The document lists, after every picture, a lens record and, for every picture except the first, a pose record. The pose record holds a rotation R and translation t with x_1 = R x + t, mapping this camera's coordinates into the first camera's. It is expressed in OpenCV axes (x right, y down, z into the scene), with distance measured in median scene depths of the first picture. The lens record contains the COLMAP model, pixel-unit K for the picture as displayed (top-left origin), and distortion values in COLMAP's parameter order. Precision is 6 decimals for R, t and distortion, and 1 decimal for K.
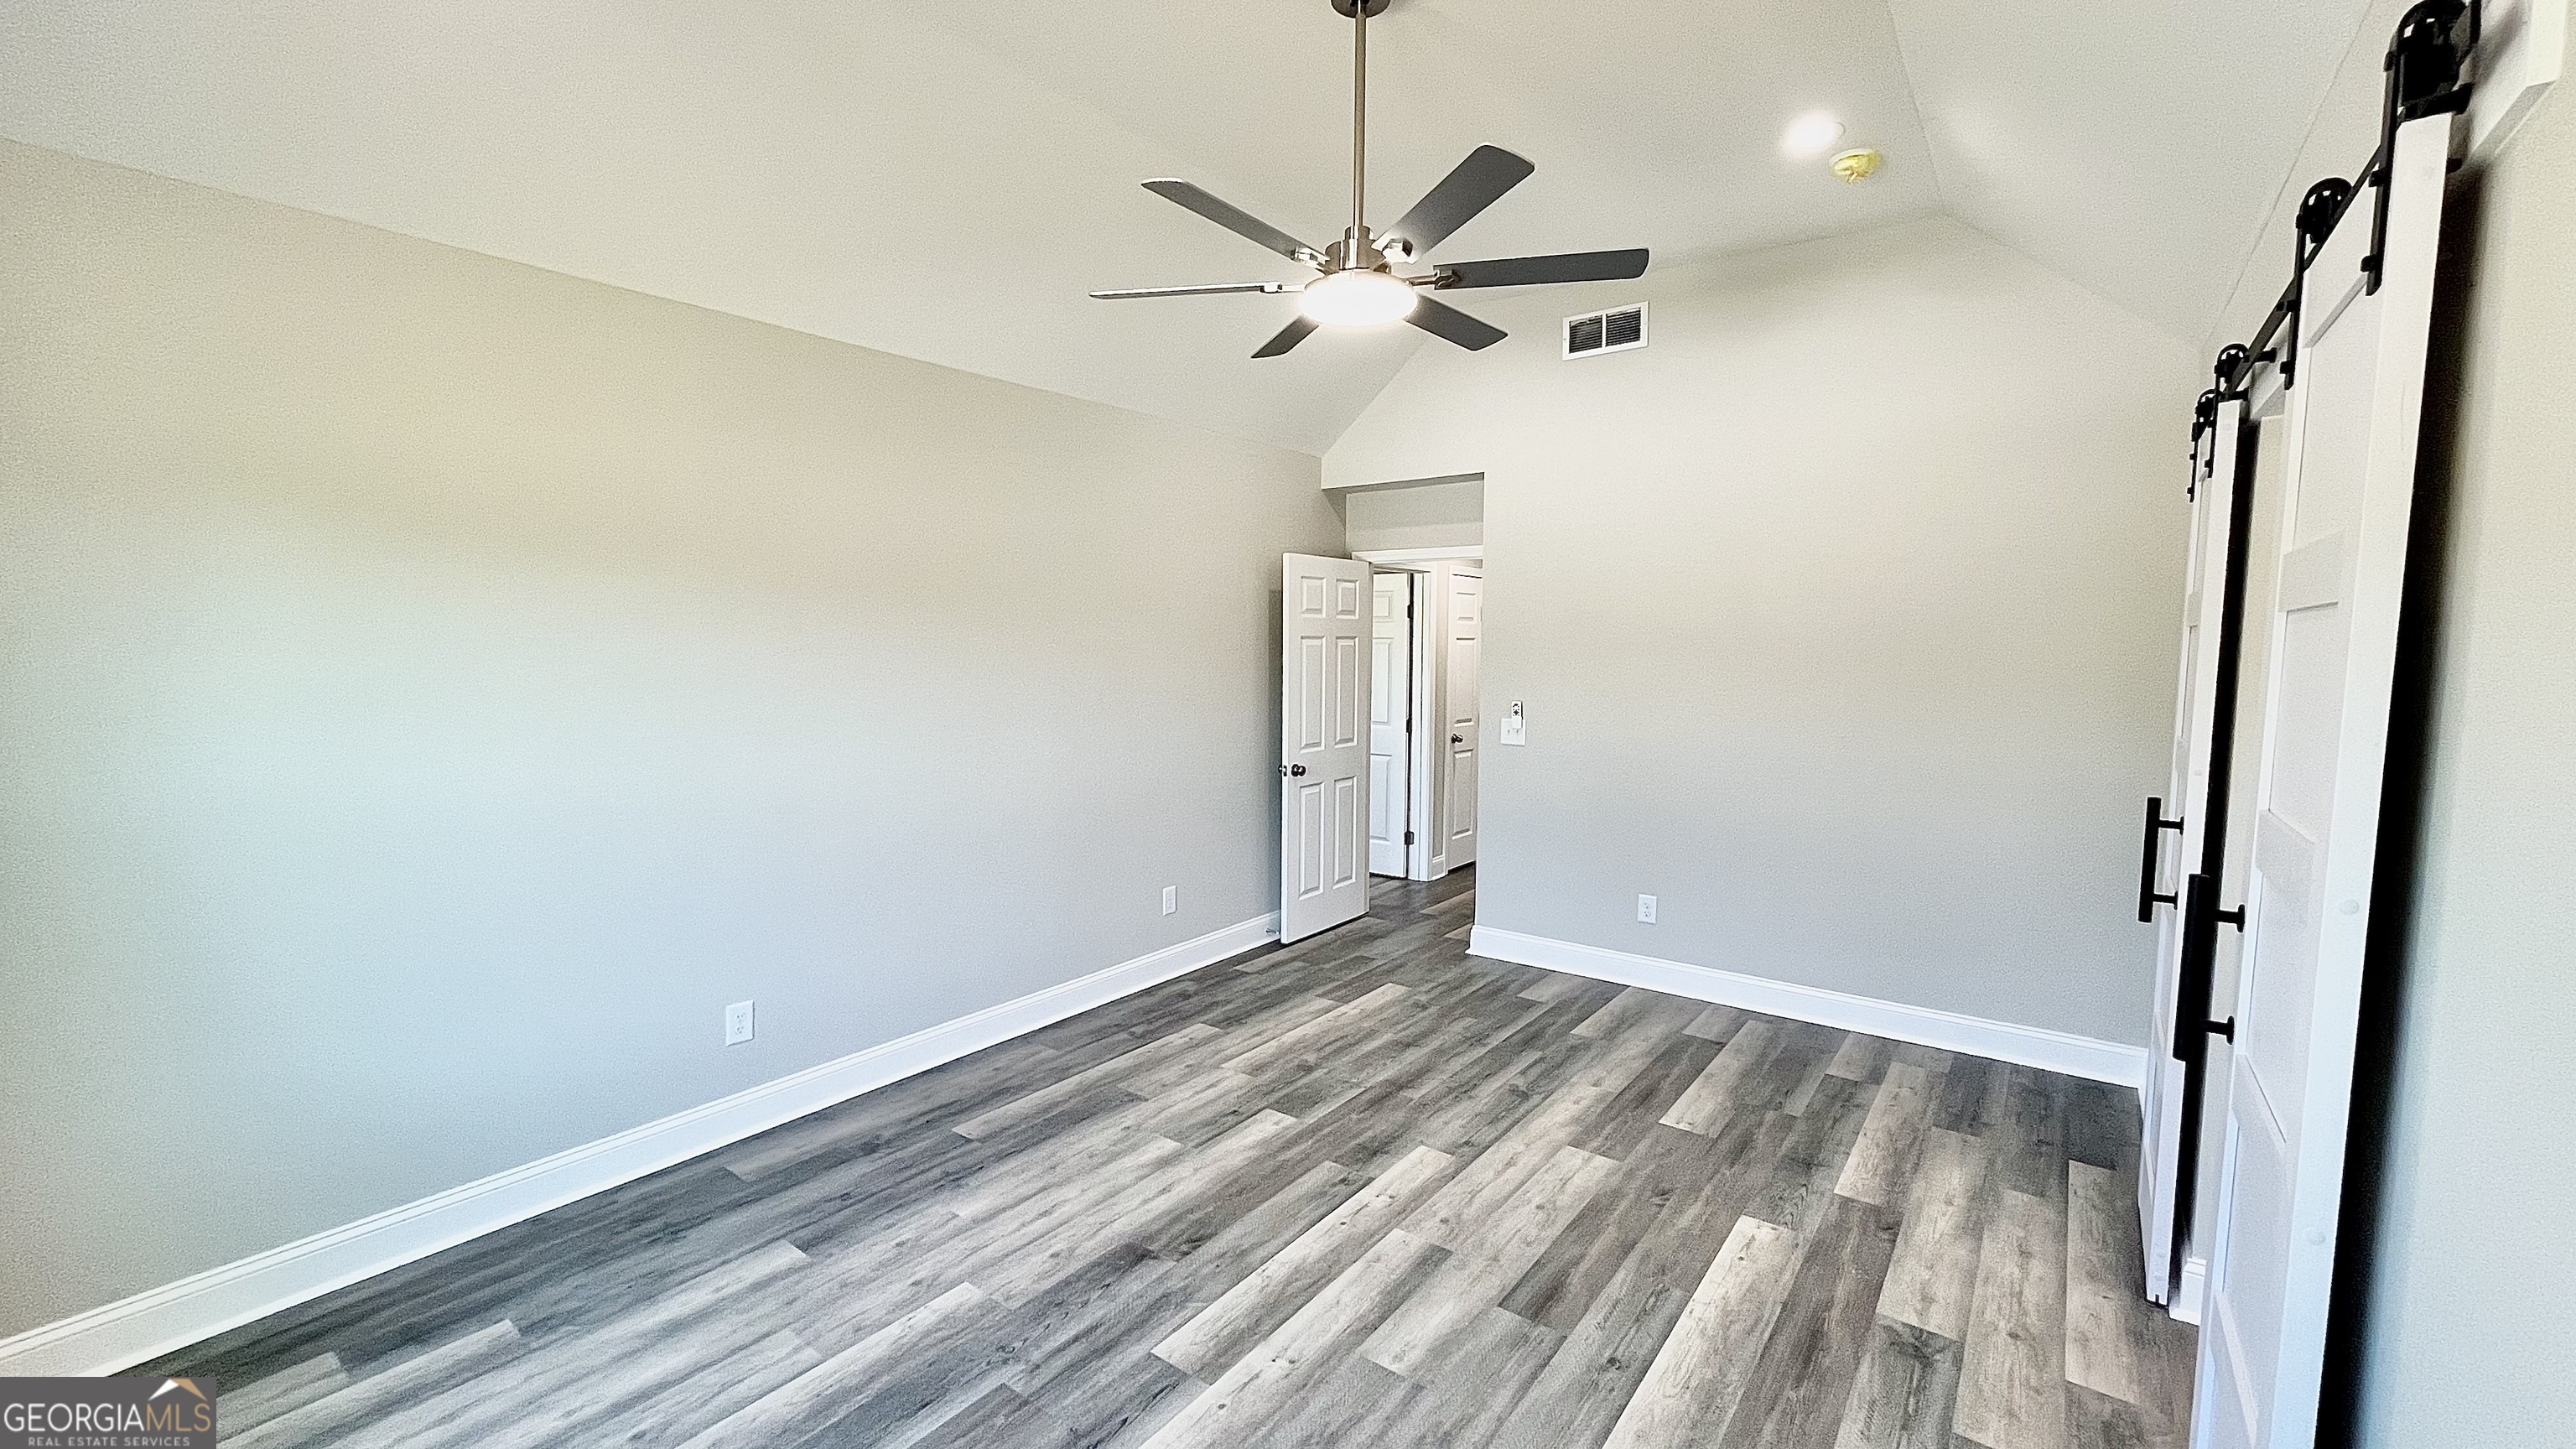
lens RADIAL K [[1039.7, 0, 1273.0], [0, 1039.7, 729.8], [0, 0, 1]] dist [-0.002432, -0.001257]
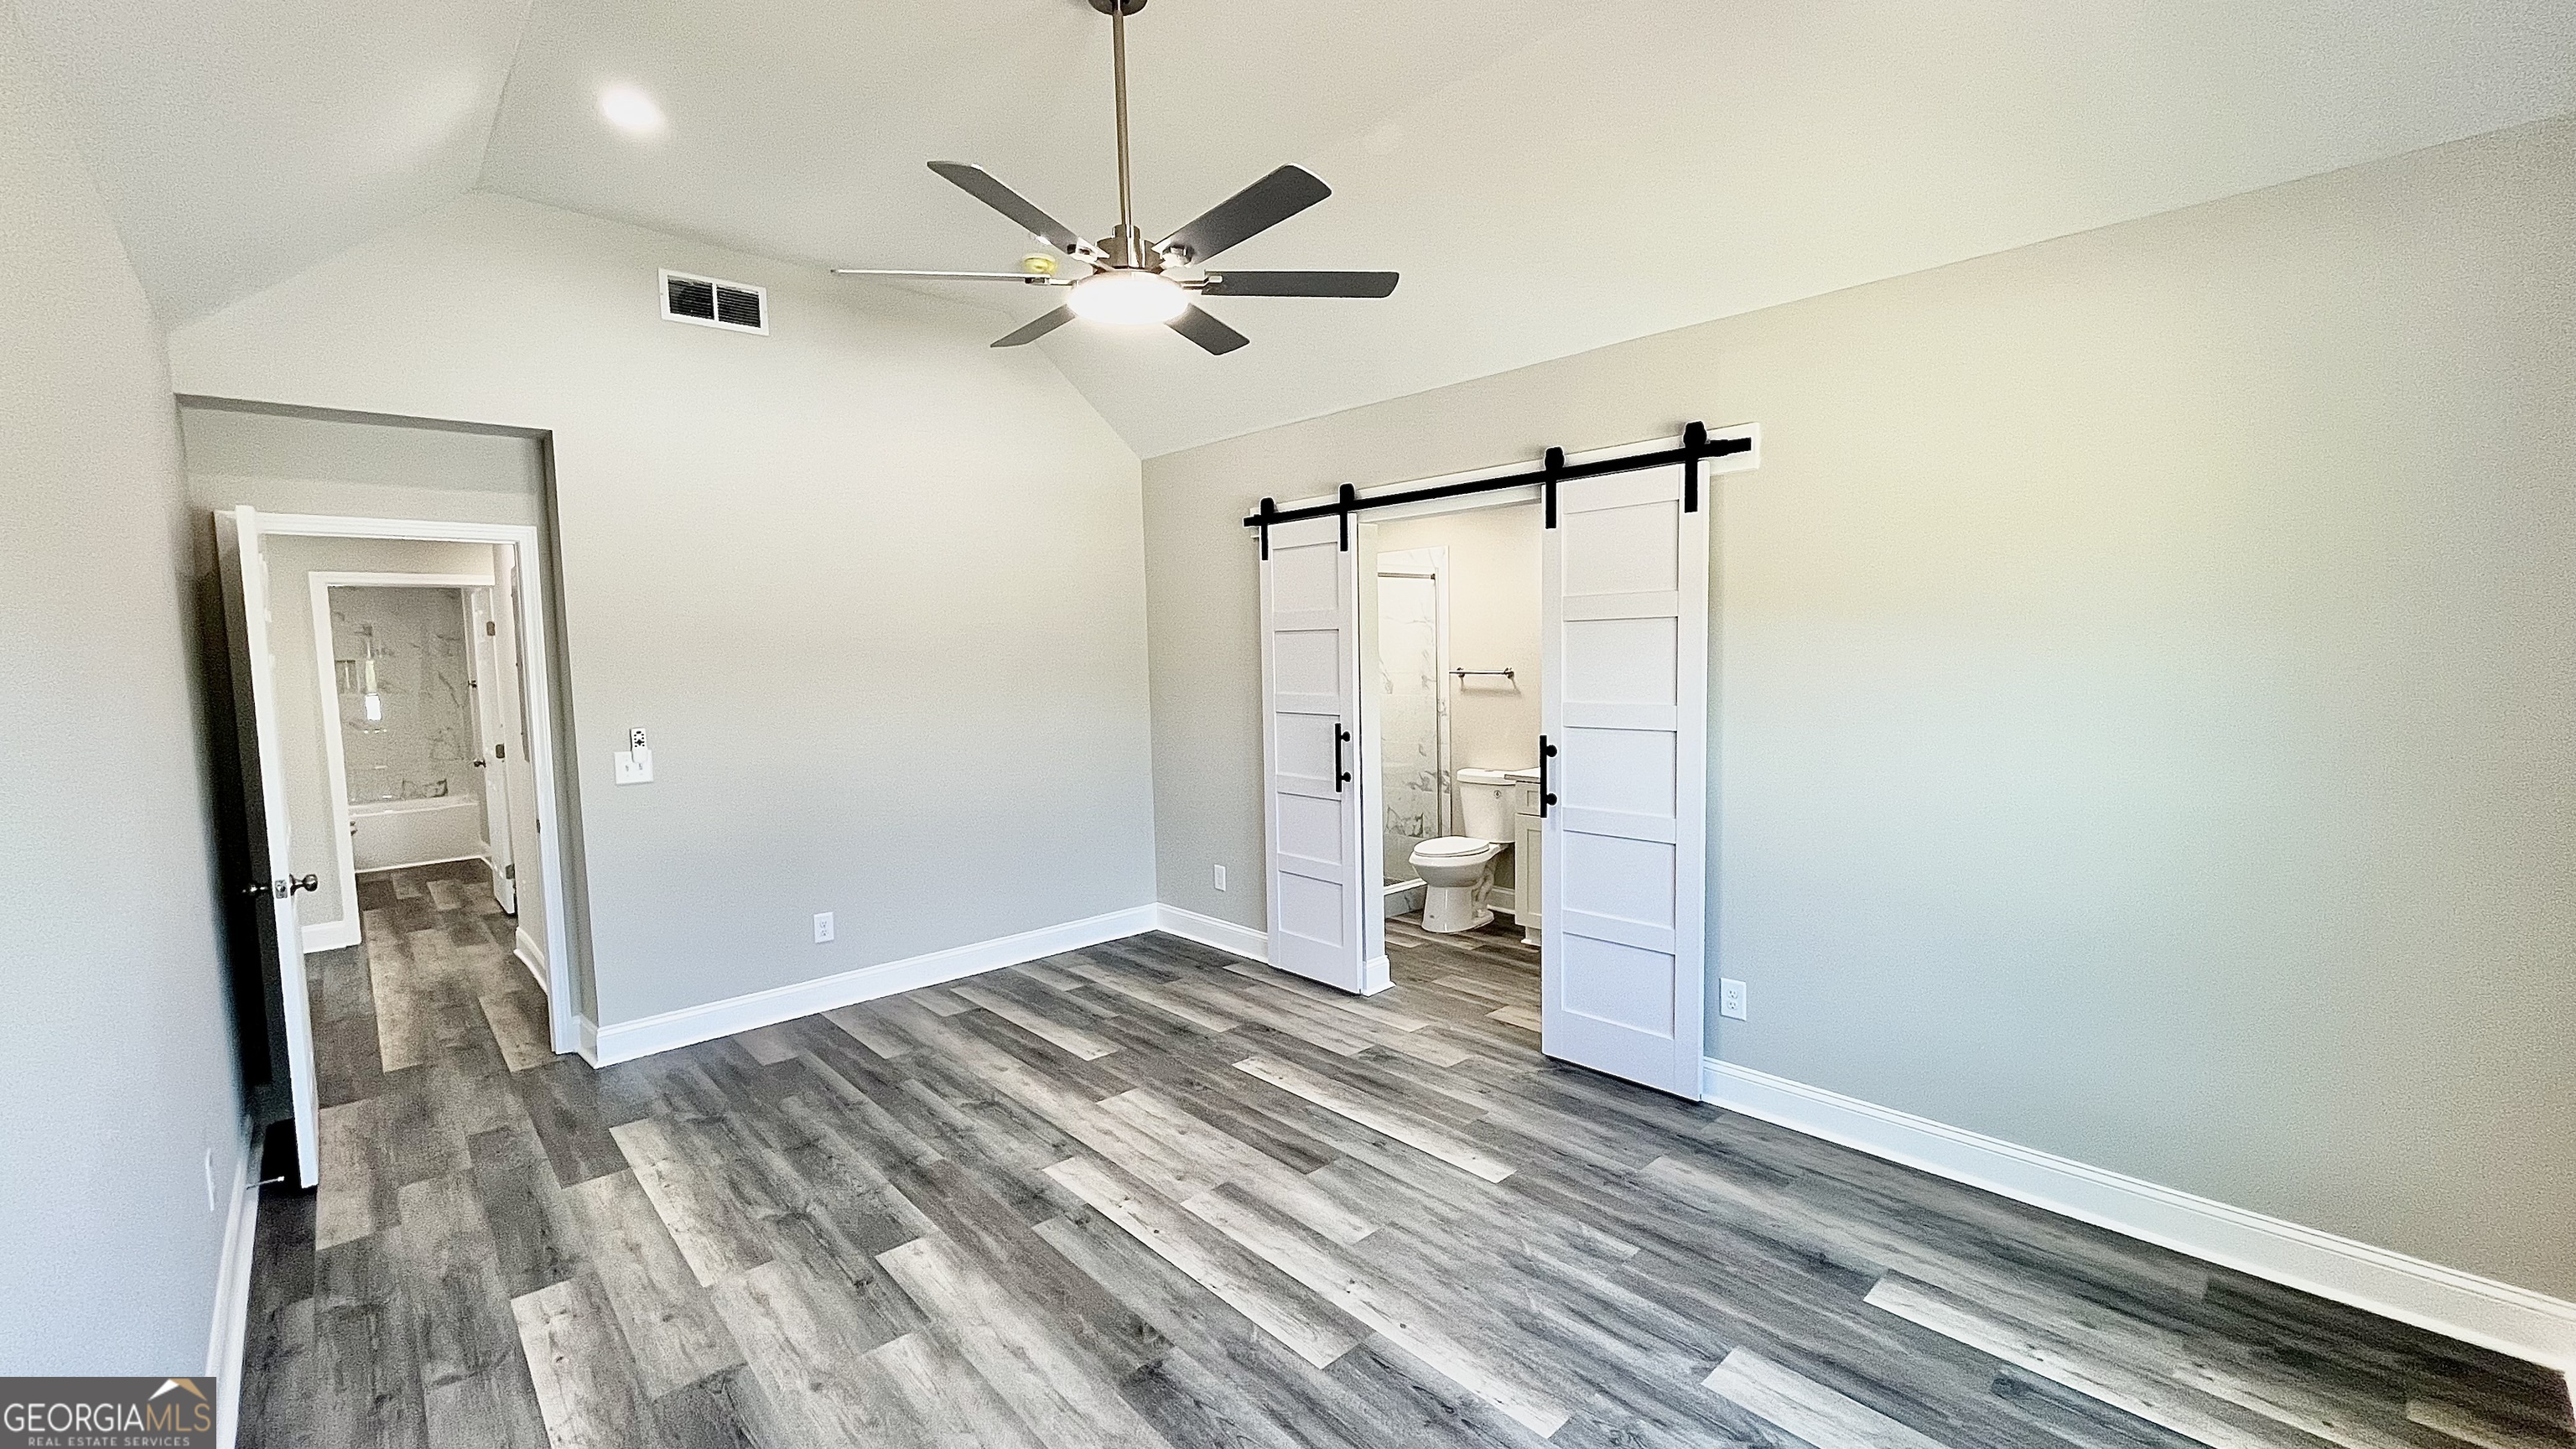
lens RADIAL K [[1039.7, 0, 1294.5], [0, 1039.7, 727.6], [0, 0, 1]] dist [-0.002432, -0.001257]
pose [[0.162879, -0.085199, 0.982961, -0.753847], [0.105463, 0.992060, 0.068513, -0.047321], [-0.980993, 0.092506, 0.170571, 0.592291]]
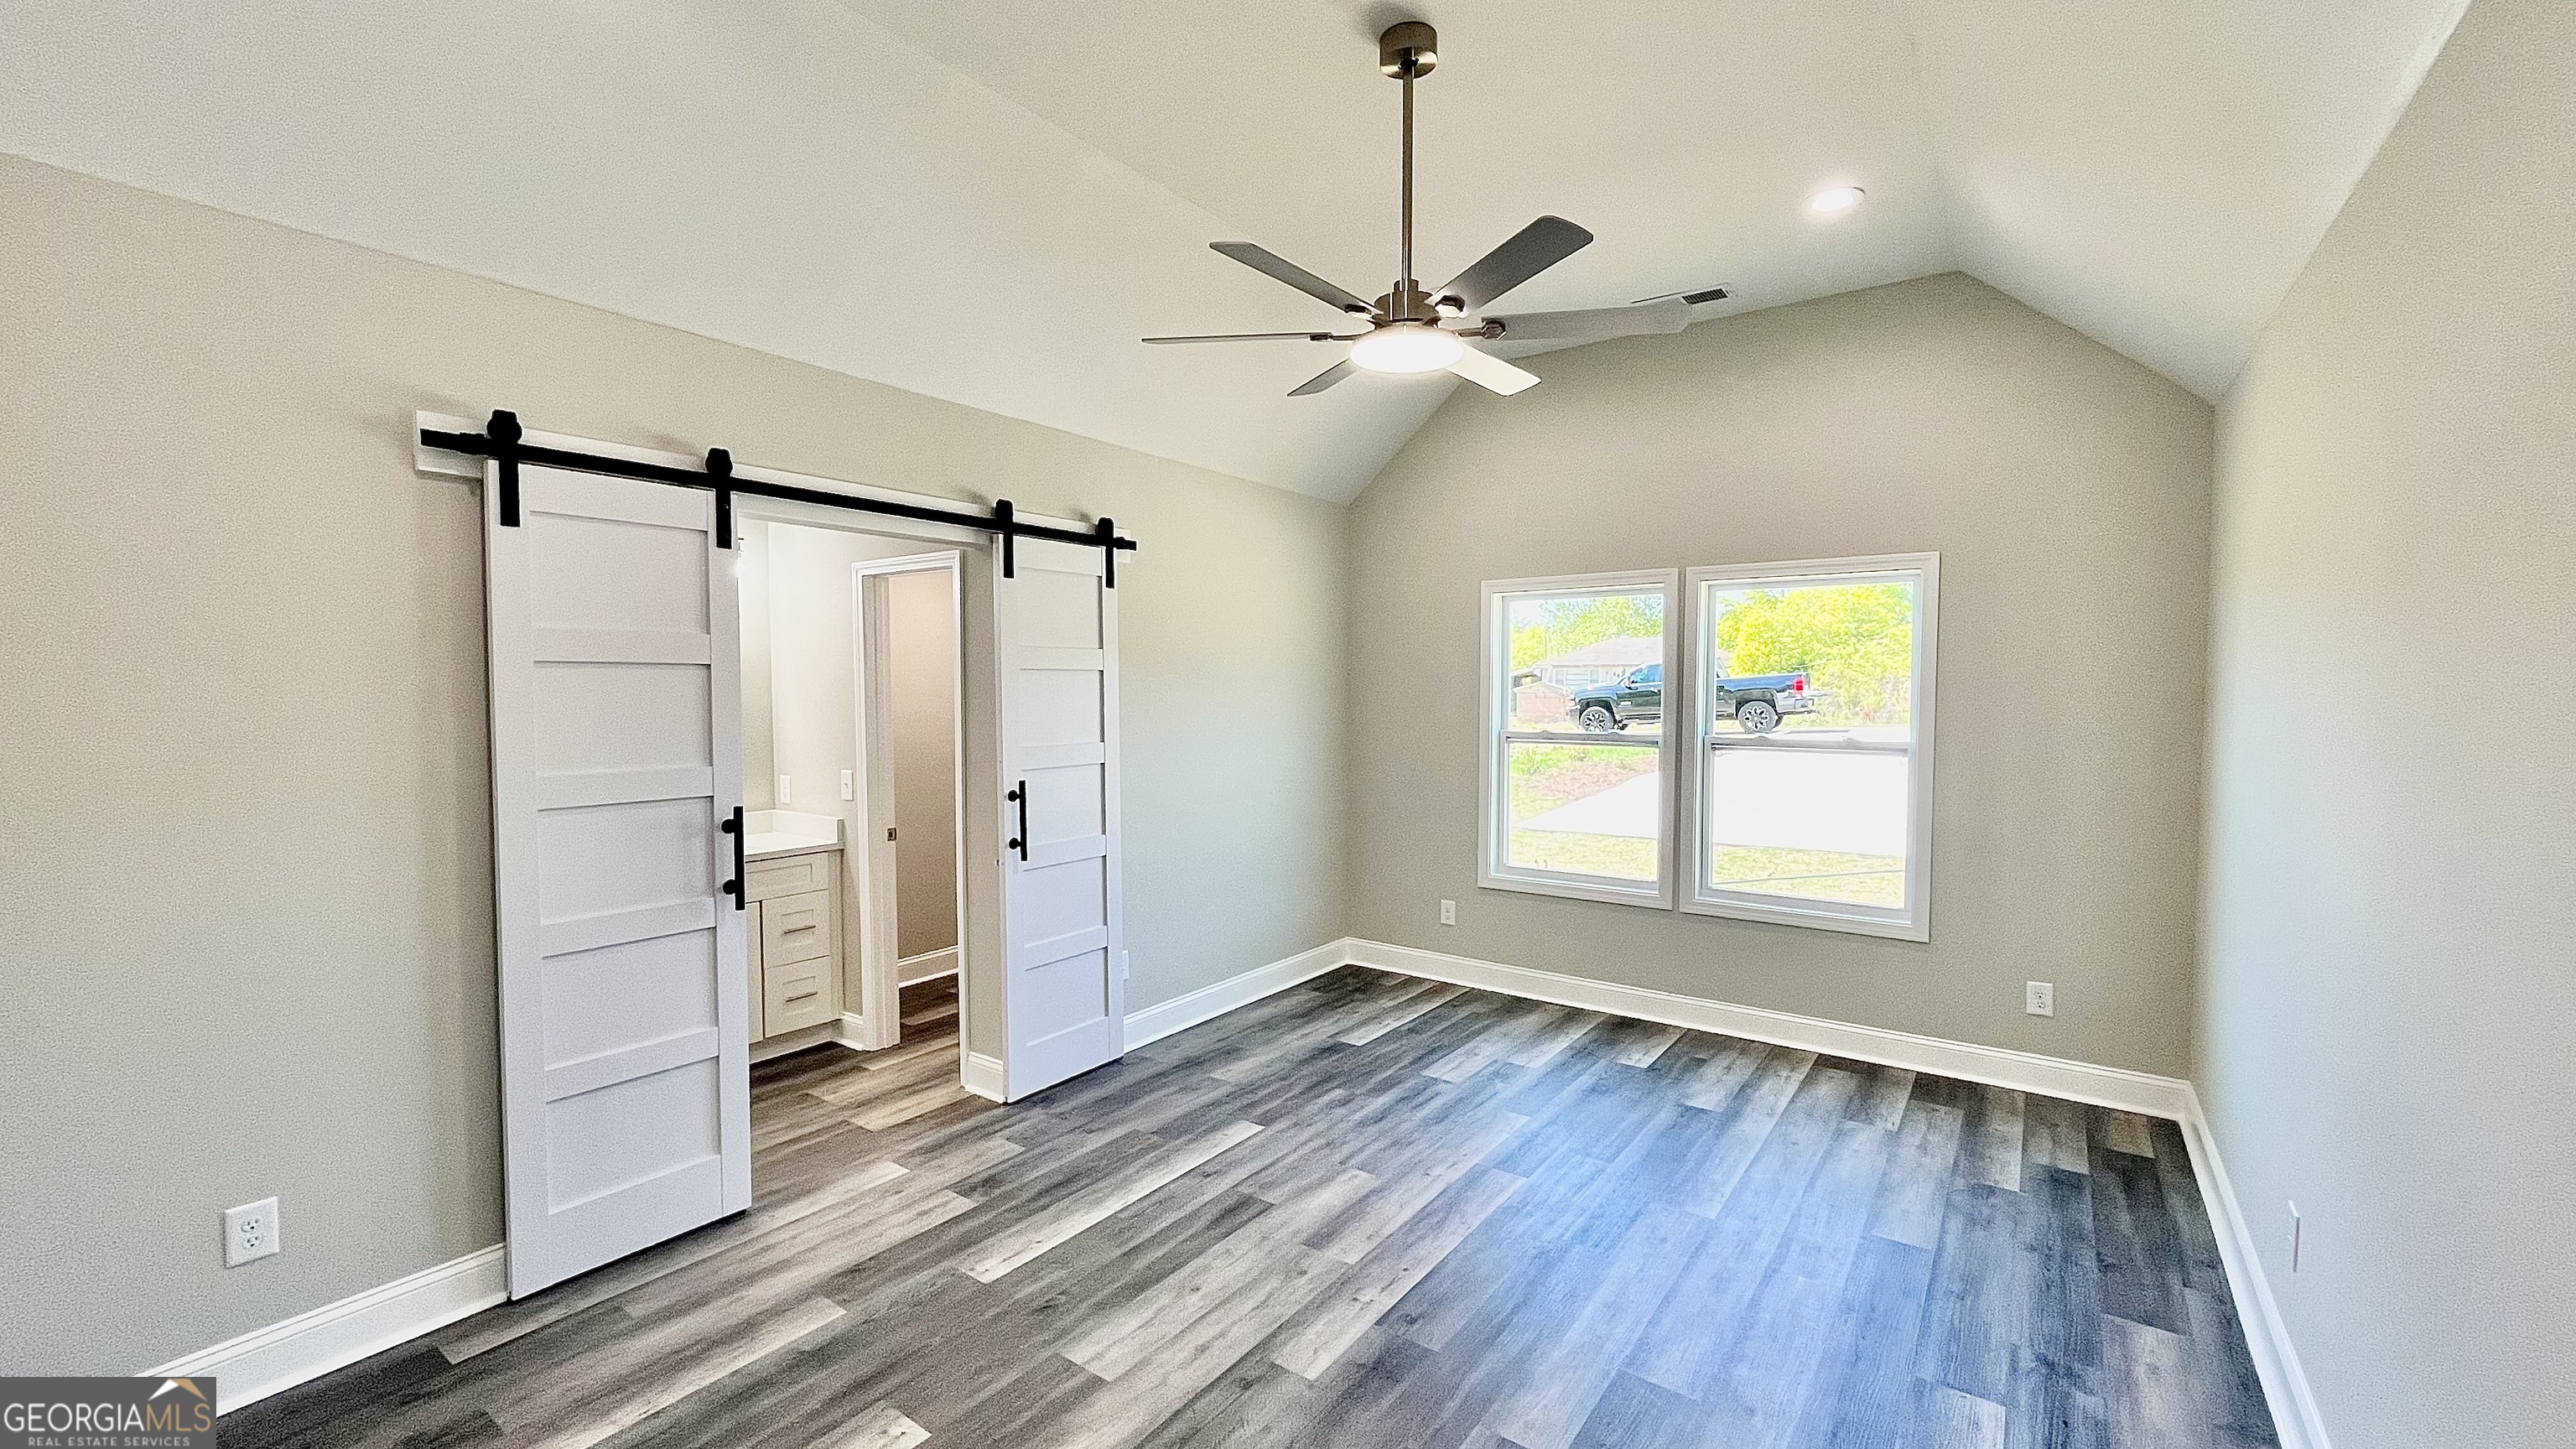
lens RADIAL K [[1039.7, 0, 1281.9], [0, 1039.7, 725.0], [0, 0, 1]] dist [-0.002432, -0.001257]
pose [[-0.999685, -0.005331, -0.024511, 0.190478], [-0.008384, 0.991970, 0.126193, -0.145786], [0.023642, 0.126359, -0.991703, 1.717161]]
